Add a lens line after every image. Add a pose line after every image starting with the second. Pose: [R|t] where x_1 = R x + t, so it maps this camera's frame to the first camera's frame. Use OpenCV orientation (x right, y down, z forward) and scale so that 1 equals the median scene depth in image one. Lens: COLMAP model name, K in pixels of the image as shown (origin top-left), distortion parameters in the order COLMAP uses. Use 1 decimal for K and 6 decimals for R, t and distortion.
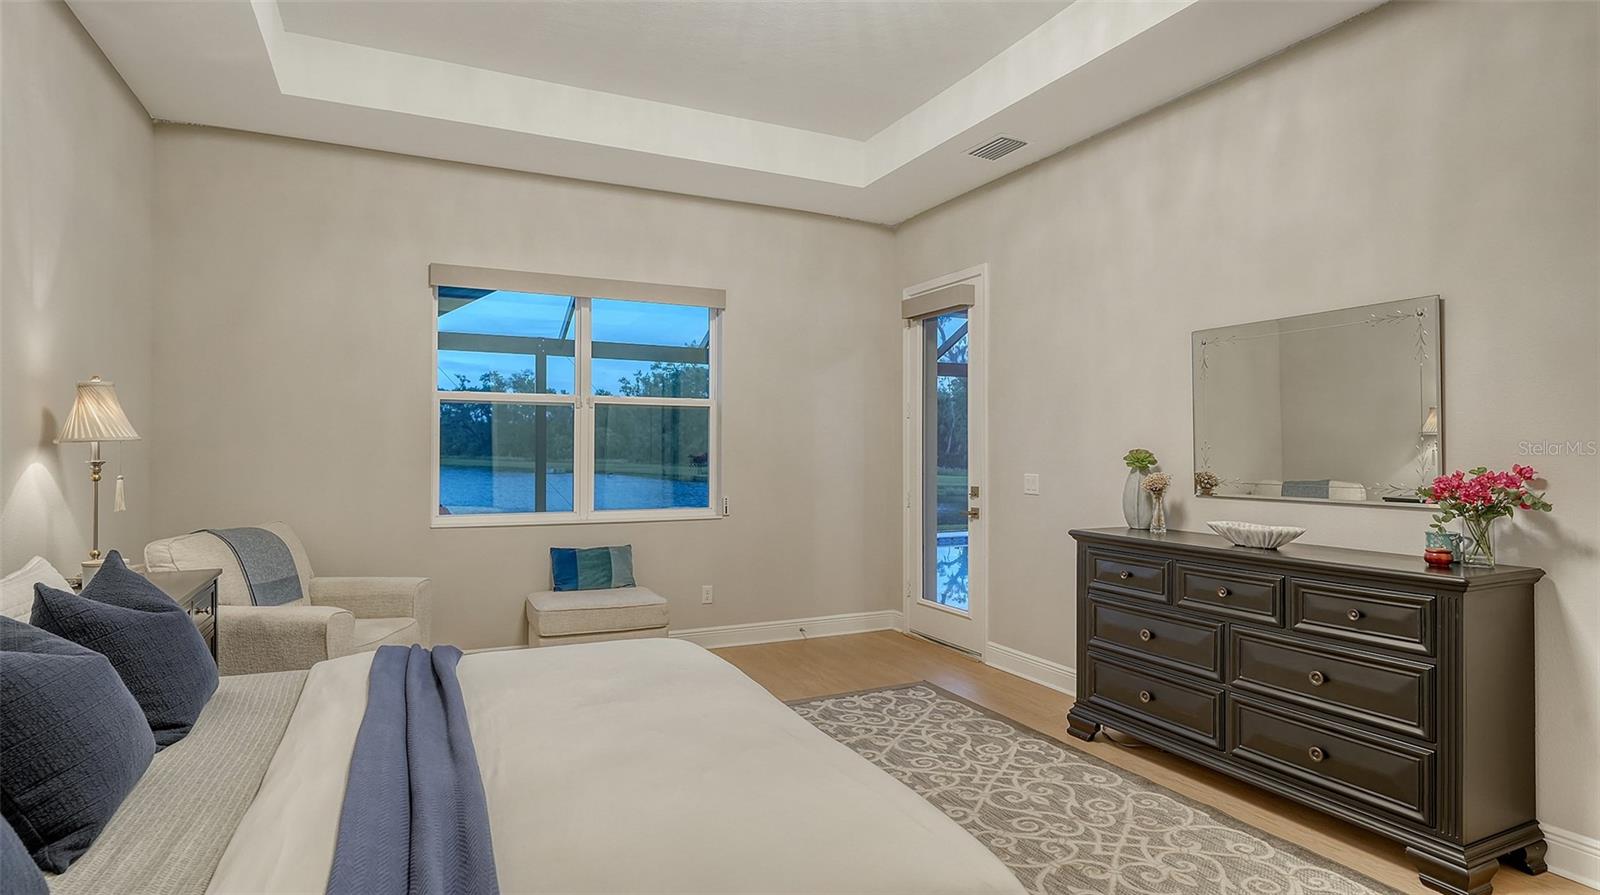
lens RADIAL K [[823.2, 0, 800.0], [0, 823.2, 447.5], [0, 0, 1]] dist [0.000611, -0.000288]
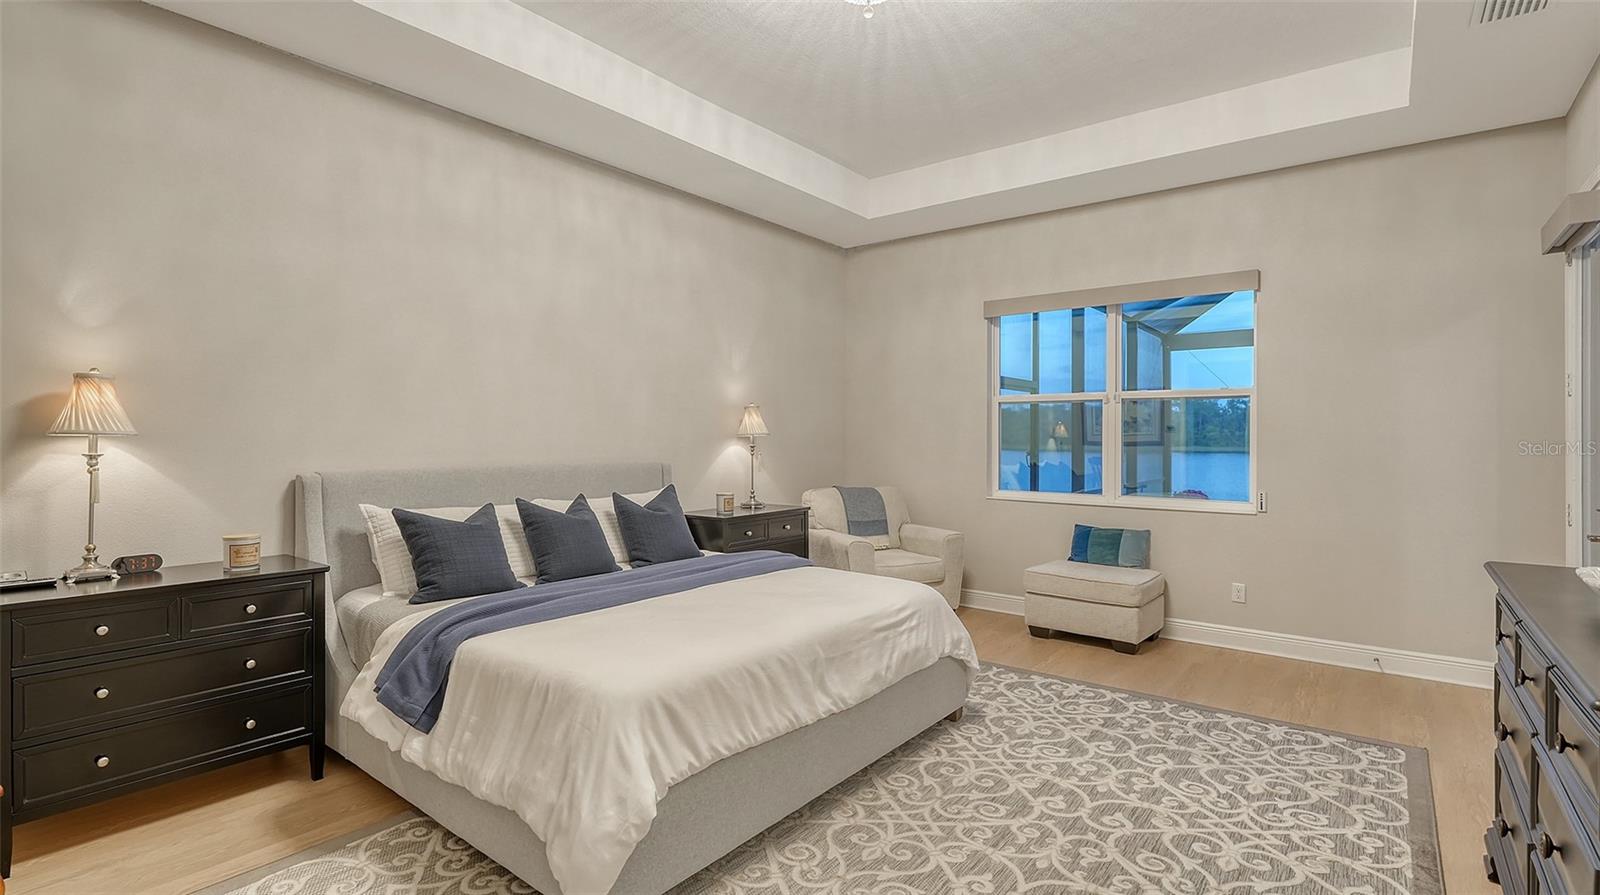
lens RADIAL K [[747.6, 0, 800.0], [0, 747.6, 447.5], [0, 0, 1]] dist [-0.001393, 0.000079]
pose [[0.440575, 0.010343, -0.897656, 0.589353], [-0.001535, 0.999941, 0.010769, 0.001870], [0.897715, -0.003367, 0.440564, 0.217657]]
